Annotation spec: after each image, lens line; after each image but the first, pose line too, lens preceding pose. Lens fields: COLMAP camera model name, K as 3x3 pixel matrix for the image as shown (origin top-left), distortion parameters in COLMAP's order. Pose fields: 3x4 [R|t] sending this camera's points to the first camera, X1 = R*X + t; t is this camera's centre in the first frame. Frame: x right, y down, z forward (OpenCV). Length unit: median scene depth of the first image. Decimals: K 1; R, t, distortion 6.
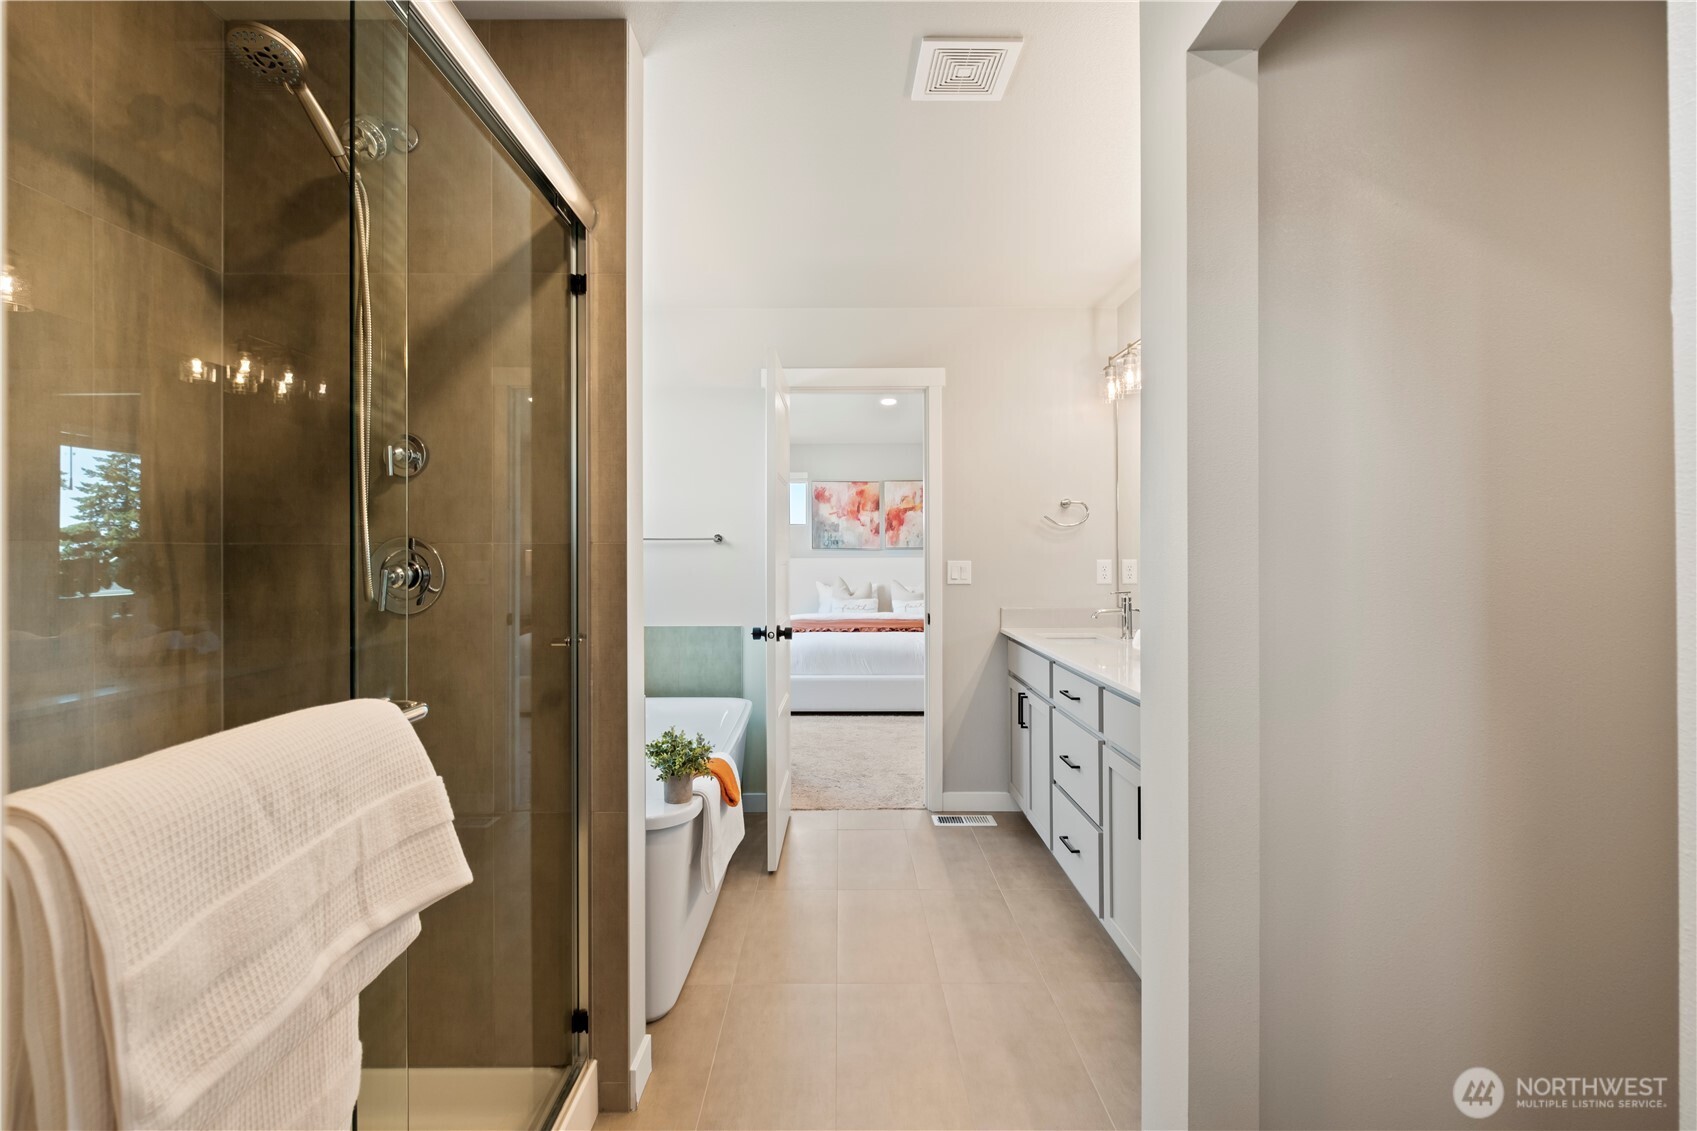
lens RADIAL K [[739.7, 0, 844.0], [0, 739.7, 560.3], [0, 0, 1]] dist [0.005520, -0.004607]
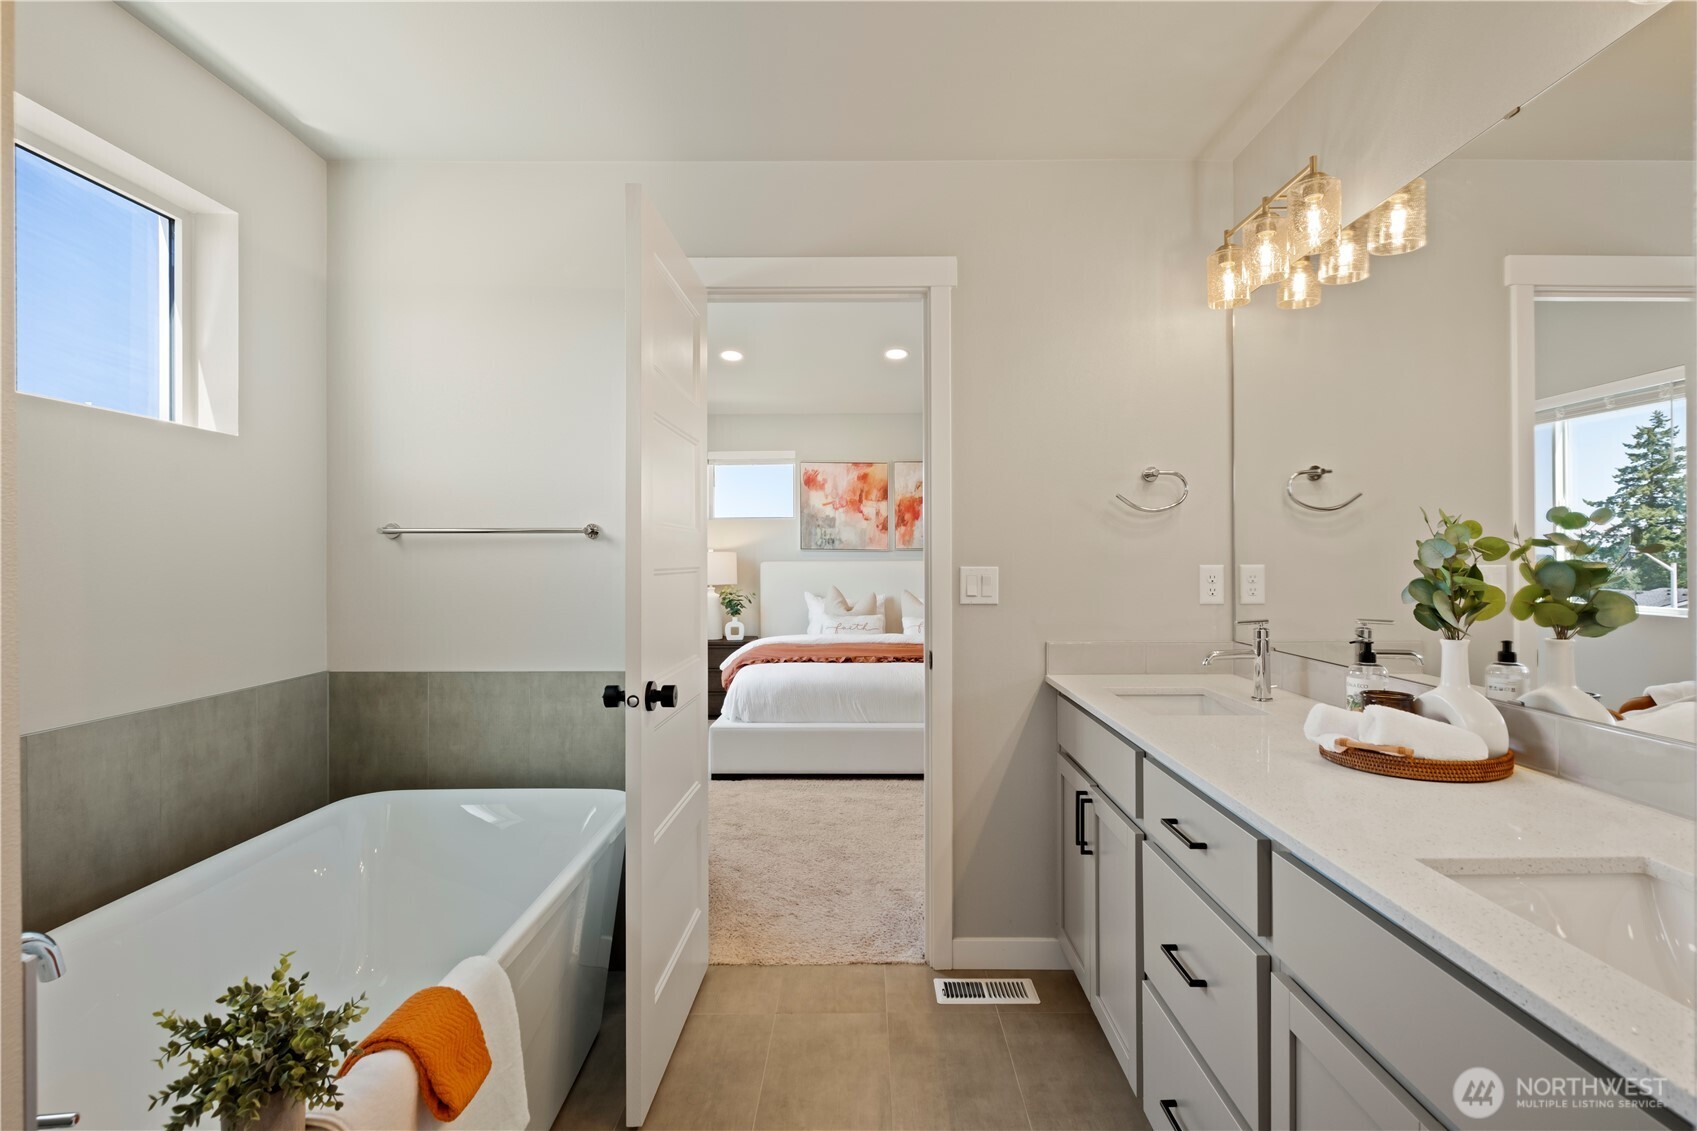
lens RADIAL K [[886.6, 0, 857.5], [0, 886.6, 563.7], [0, 0, 1]] dist [0.003208, 0.000301]
pose [[0.999999, 0.000596, 0.000886, 0.051883], [-0.000595, 0.999999, -0.000821, -0.001060], [-0.000887, 0.000821, 0.999999, 0.250579]]
